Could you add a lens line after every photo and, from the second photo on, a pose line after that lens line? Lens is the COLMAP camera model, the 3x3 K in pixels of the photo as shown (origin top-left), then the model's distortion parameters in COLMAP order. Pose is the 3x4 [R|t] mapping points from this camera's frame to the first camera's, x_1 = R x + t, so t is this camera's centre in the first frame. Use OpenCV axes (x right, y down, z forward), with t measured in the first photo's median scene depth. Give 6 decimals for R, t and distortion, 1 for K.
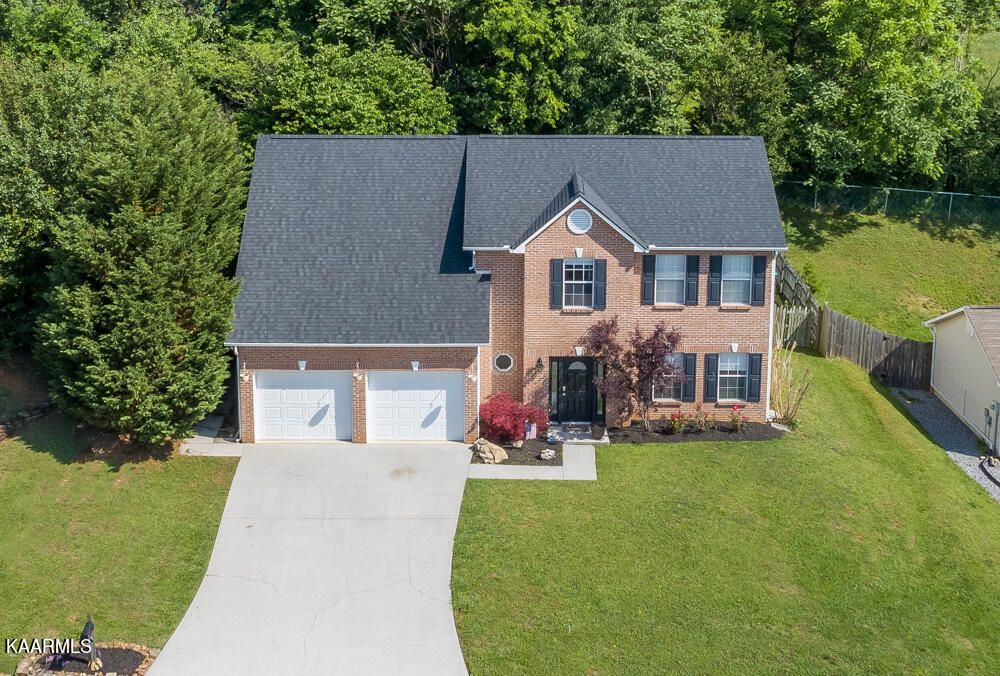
lens RADIAL K [[1524.6, 0, 501.7], [0, 1524.6, 229.7], [0, 0, 1]] dist [0.000771, -0.001125]
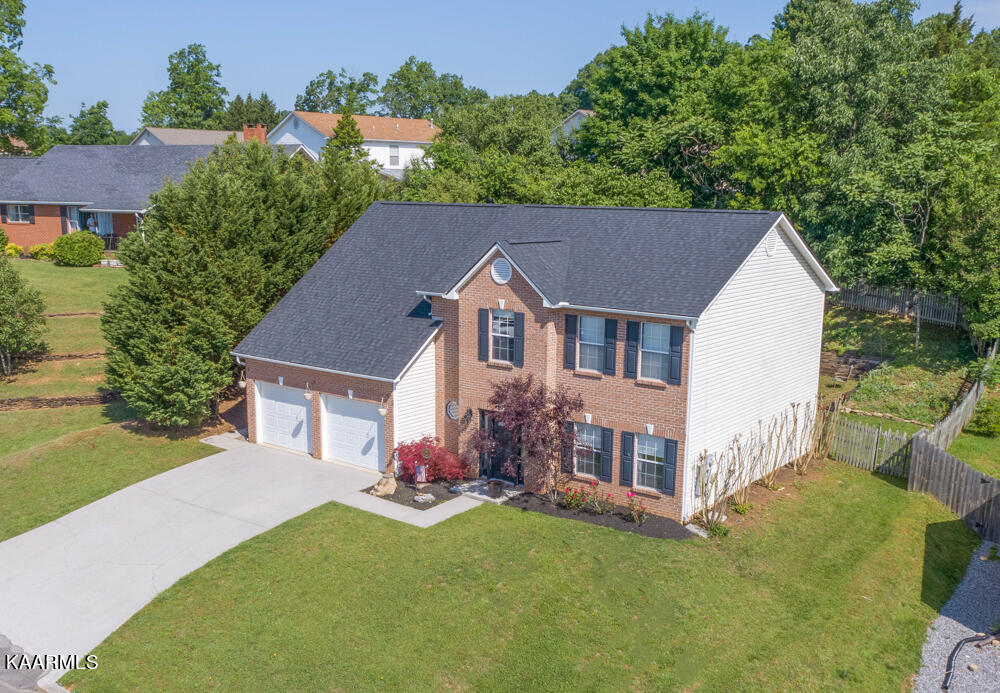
lens RADIAL K [[988.4, 0, 521.6], [0, 988.4, 399.9], [0, 0, 1]] dist [-0.003636, -0.000991]
pose [[0.805203, 0.134127, -0.577632, 0.432286], [-0.135537, 0.989927, 0.040926, 0.047911], [0.577303, 0.045337, 0.815271, 0.495794]]
